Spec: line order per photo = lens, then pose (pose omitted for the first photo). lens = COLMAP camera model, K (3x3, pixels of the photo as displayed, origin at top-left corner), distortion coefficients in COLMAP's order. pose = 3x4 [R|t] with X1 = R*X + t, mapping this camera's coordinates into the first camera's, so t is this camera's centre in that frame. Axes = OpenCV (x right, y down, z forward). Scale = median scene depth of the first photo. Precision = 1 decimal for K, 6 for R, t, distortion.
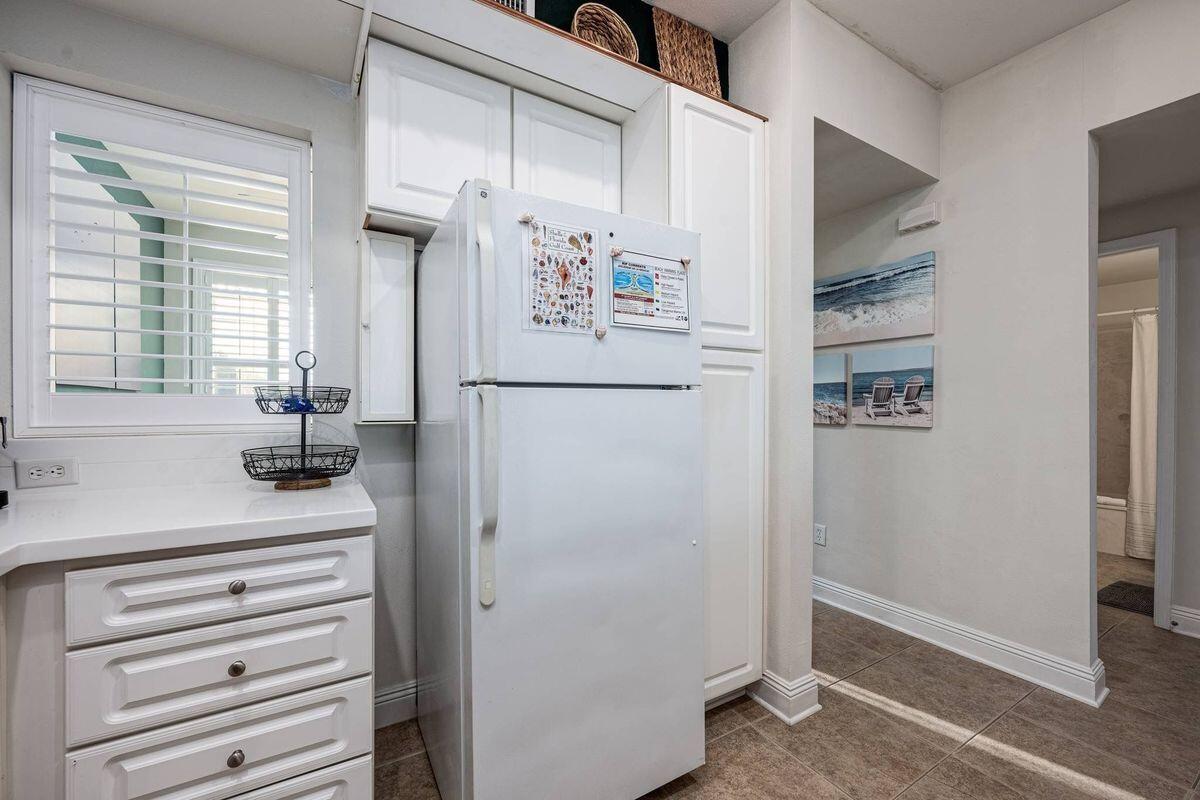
lens RADIAL K [[477.2, 0, 601.0], [0, 477.2, 403.5], [0, 0, 1]] dist [-0.002057, -0.000079]
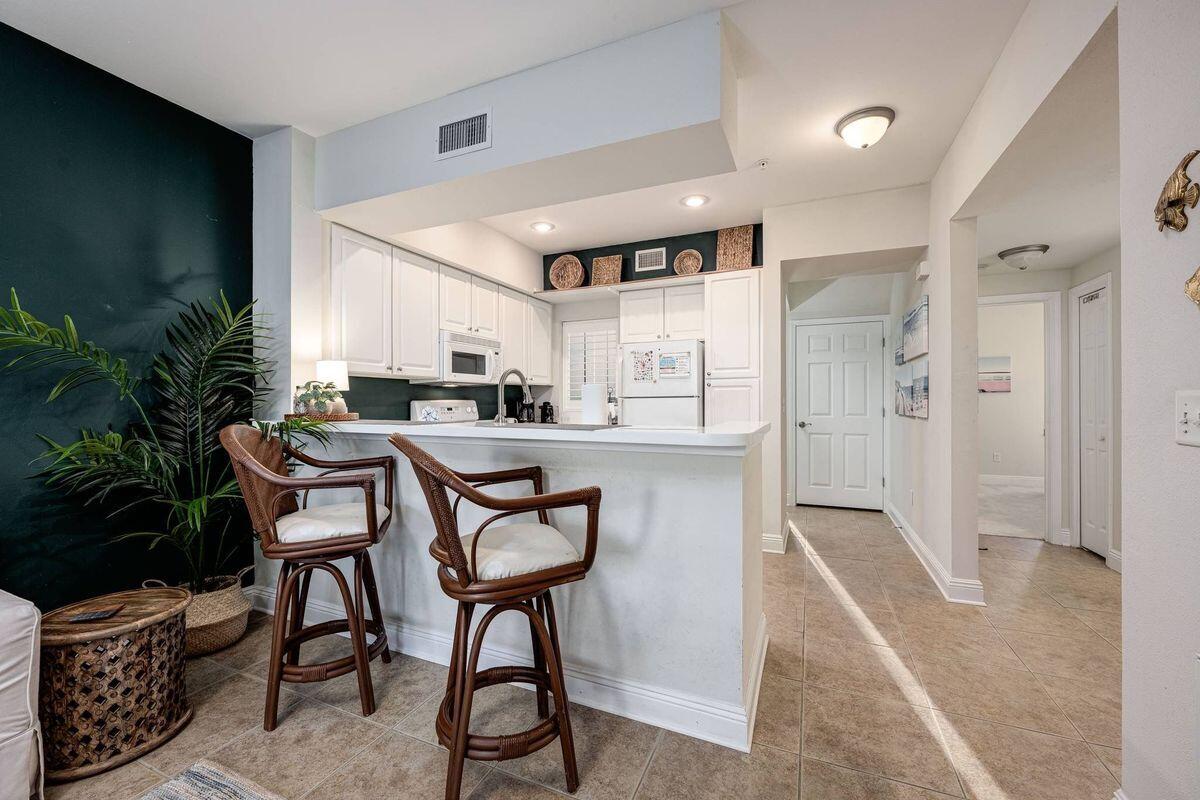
lens RADIAL K [[477.2, 0, 601.0], [0, 477.2, 403.5], [0, 0, 1]] dist [-0.002057, -0.000079]
pose [[0.568867, -0.003005, -0.822424, 2.319006], [0.006055, 0.999982, 0.000535, 0.000246], [0.822408, -0.005284, 0.568874, -1.077036]]
